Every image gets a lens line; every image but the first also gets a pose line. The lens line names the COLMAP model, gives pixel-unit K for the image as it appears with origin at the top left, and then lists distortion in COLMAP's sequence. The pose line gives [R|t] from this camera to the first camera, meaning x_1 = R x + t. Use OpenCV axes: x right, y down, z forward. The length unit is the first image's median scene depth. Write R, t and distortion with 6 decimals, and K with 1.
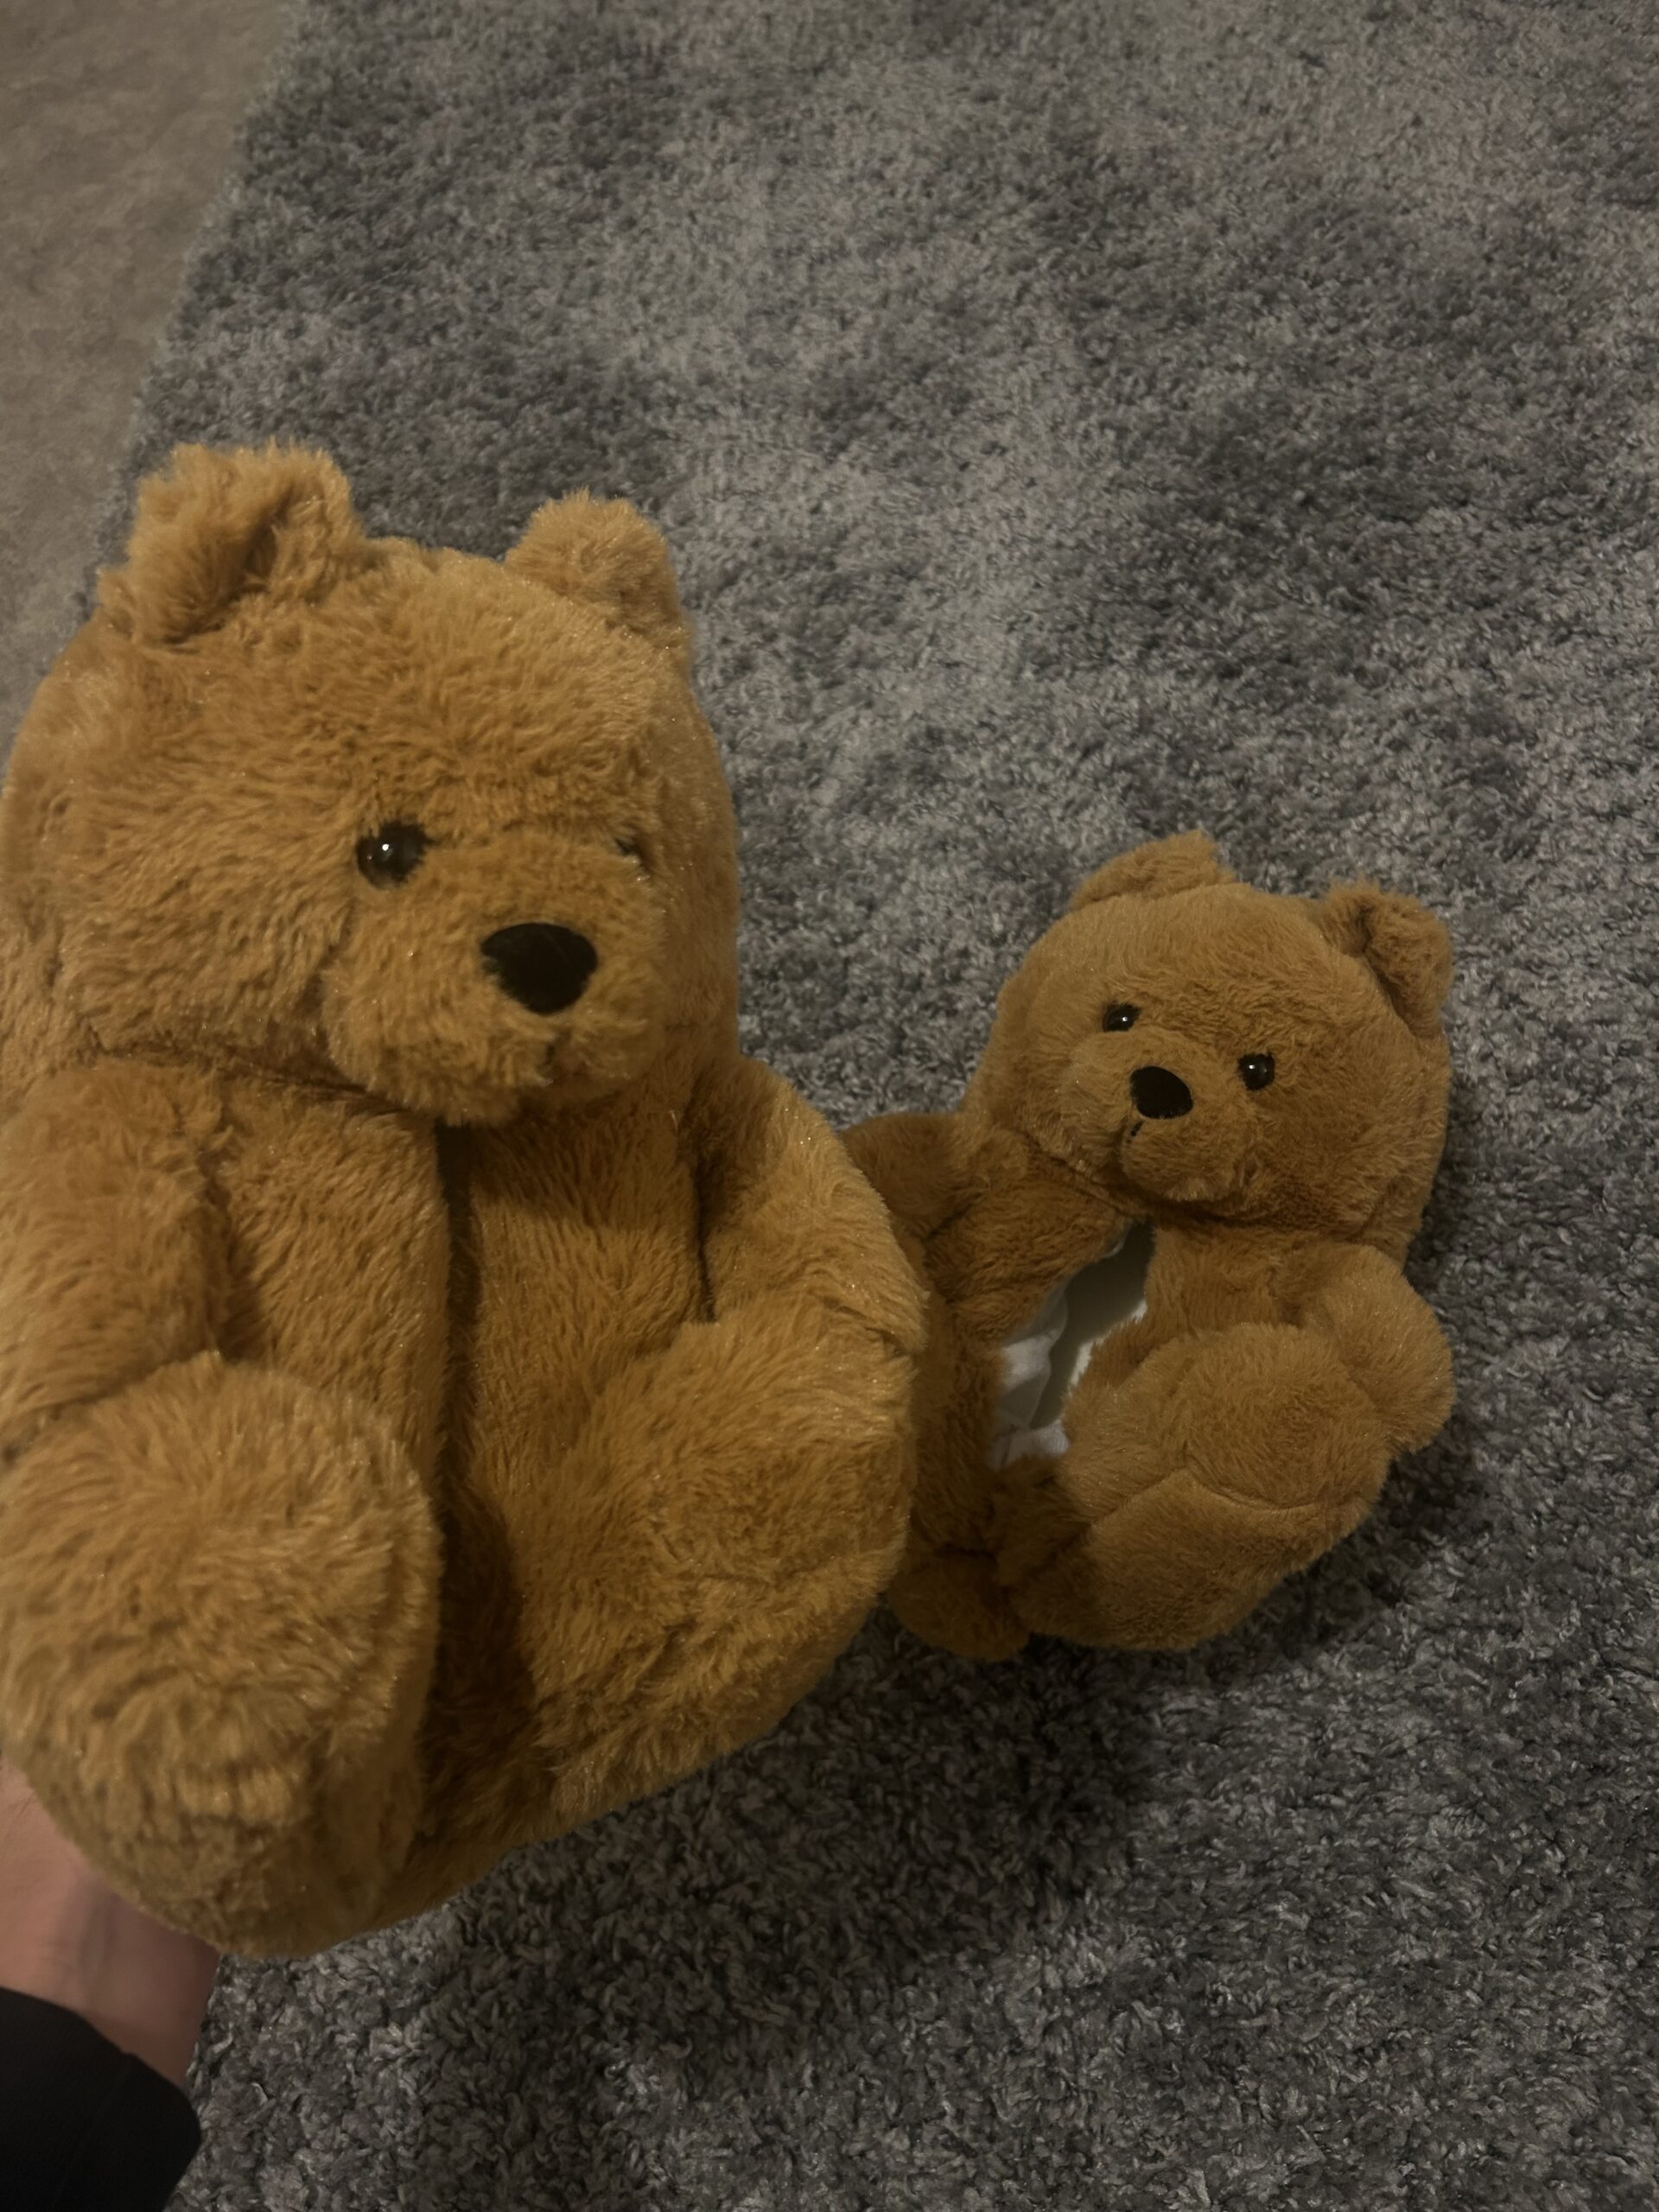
lens RADIAL K [[1811.7, 0, 817.7], [0, 1811.7, 1094.9], [0, 0, 1]] dist [-0.083670, 0.021918]
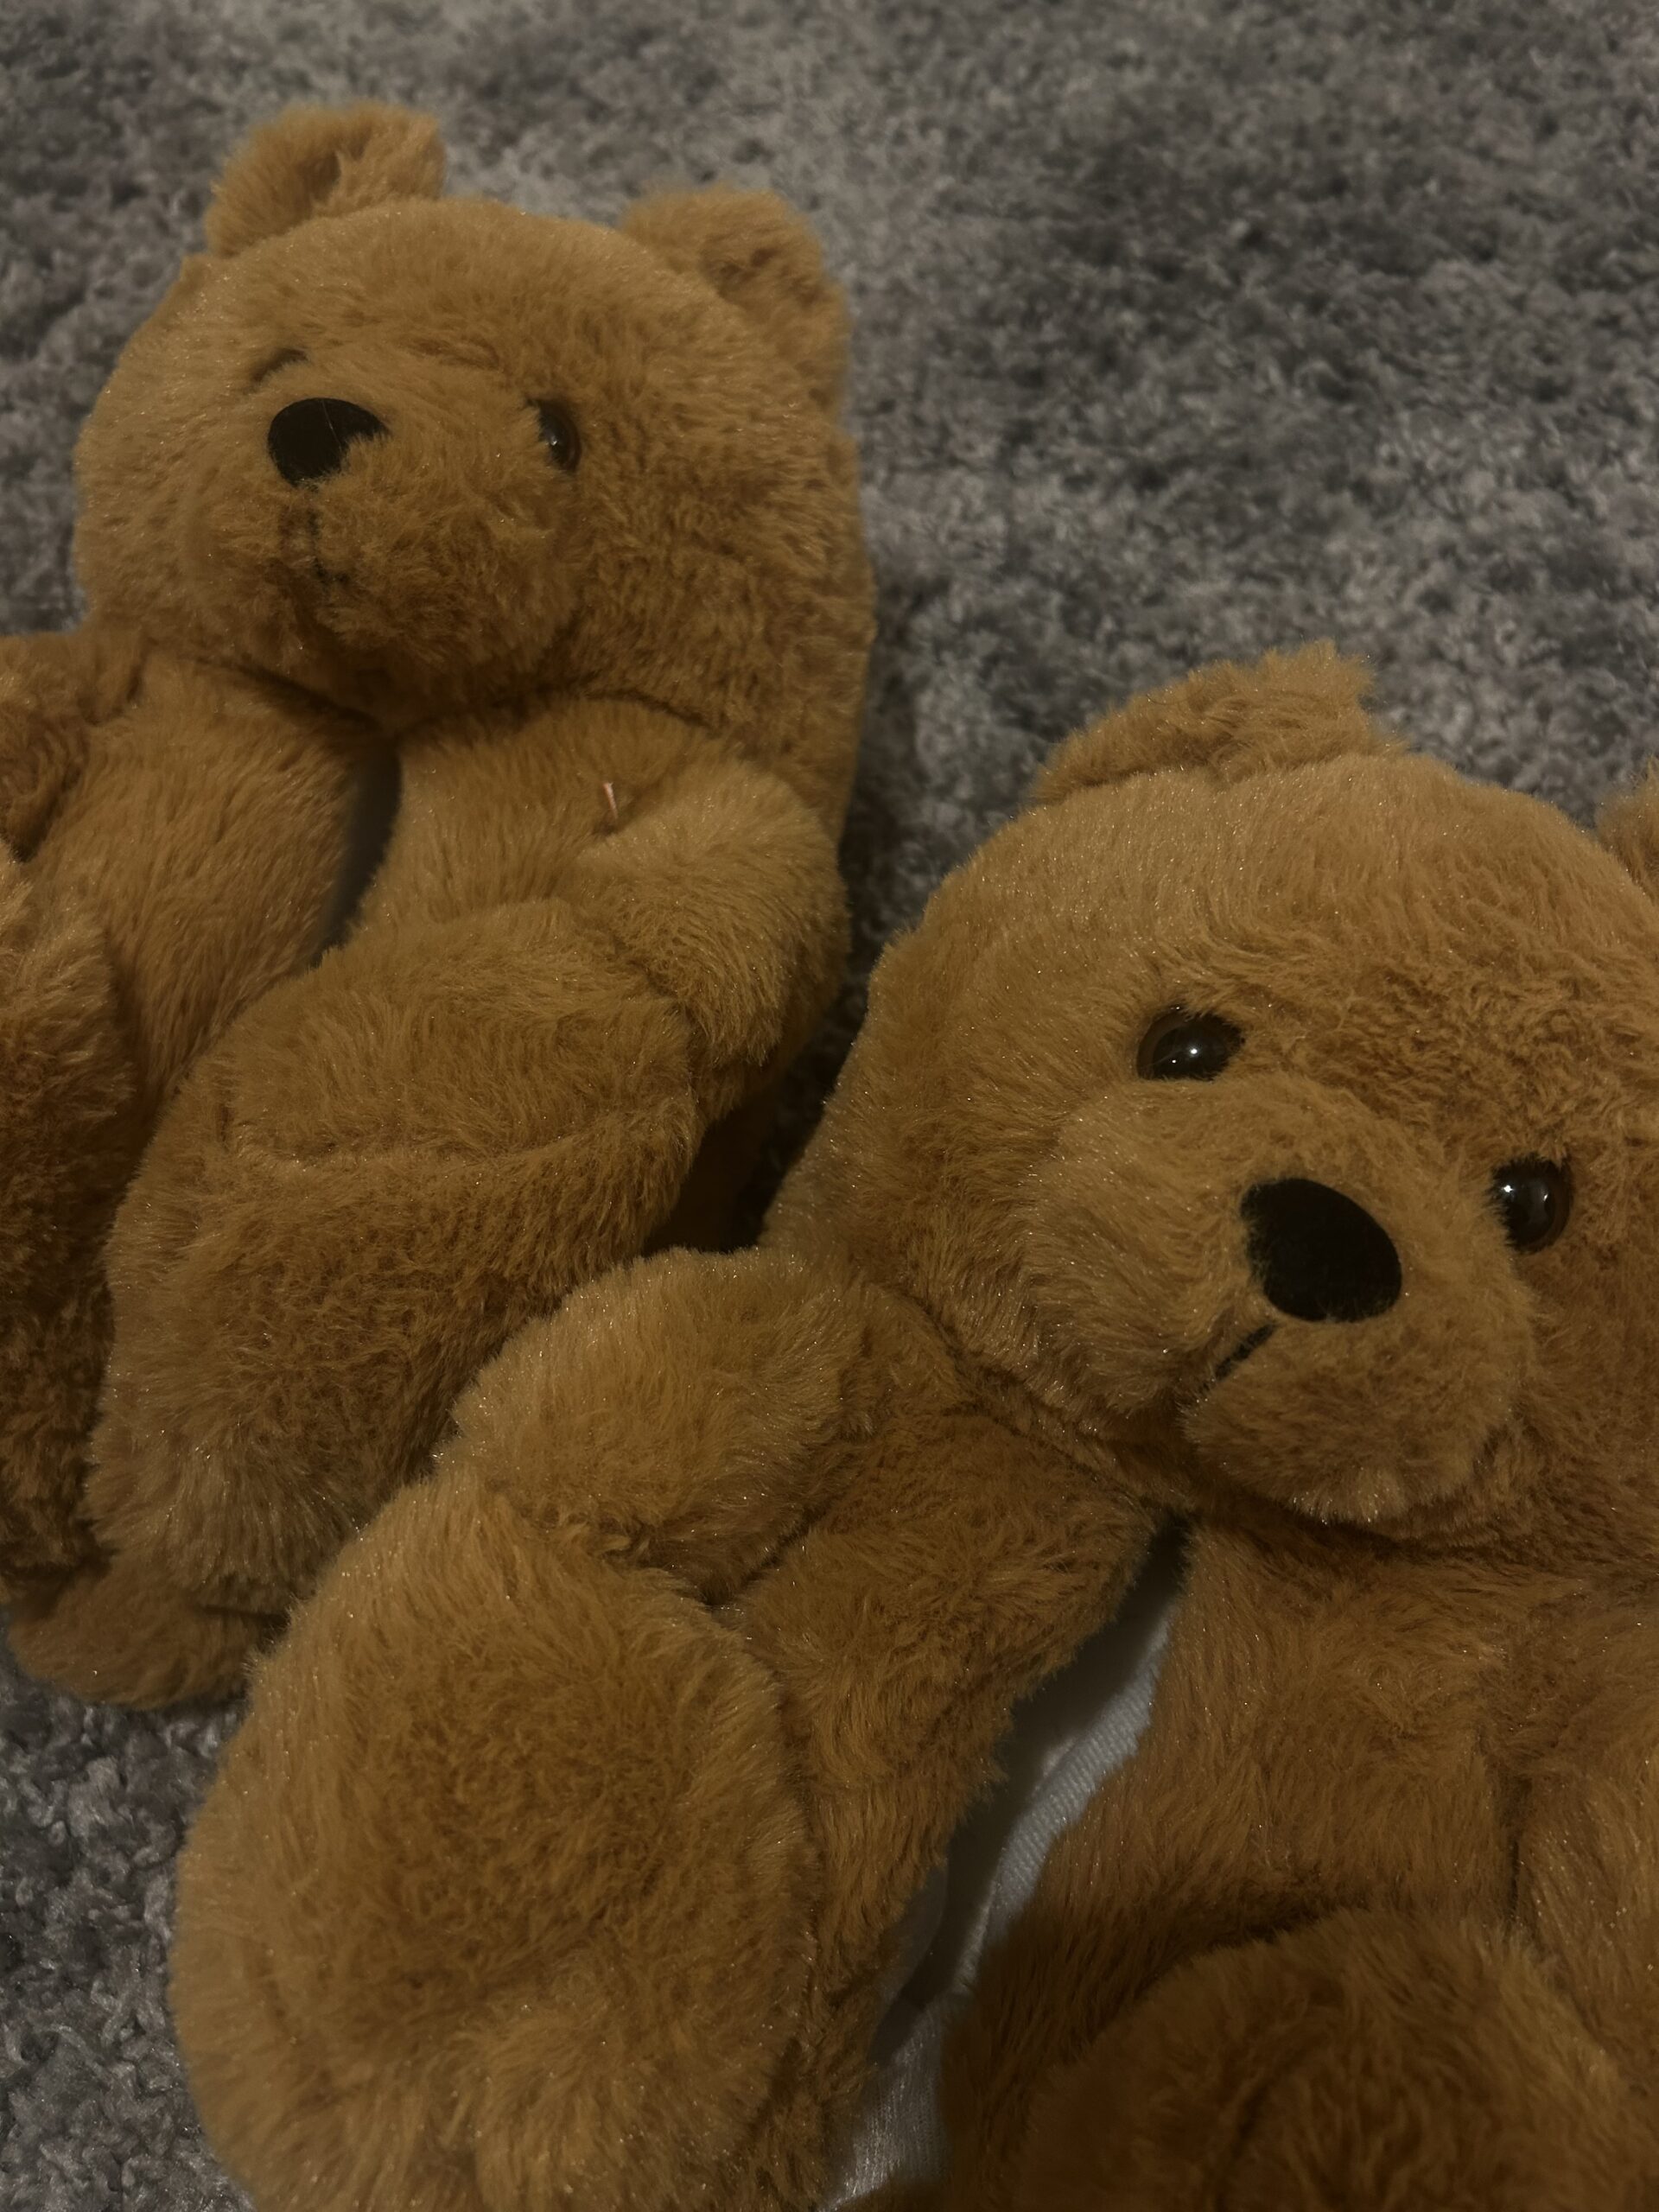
lens RADIAL K [[1811.7, 0, 821.0], [0, 1811.7, 1104.7], [0, 0, 1]] dist [-0.083670, 0.021918]
pose [[0.987280, -0.003050, 0.158959, 0.024103], [0.006636, 0.999735, -0.022033, -0.014182], [-0.158850, 0.022808, 0.987039, 0.423210]]
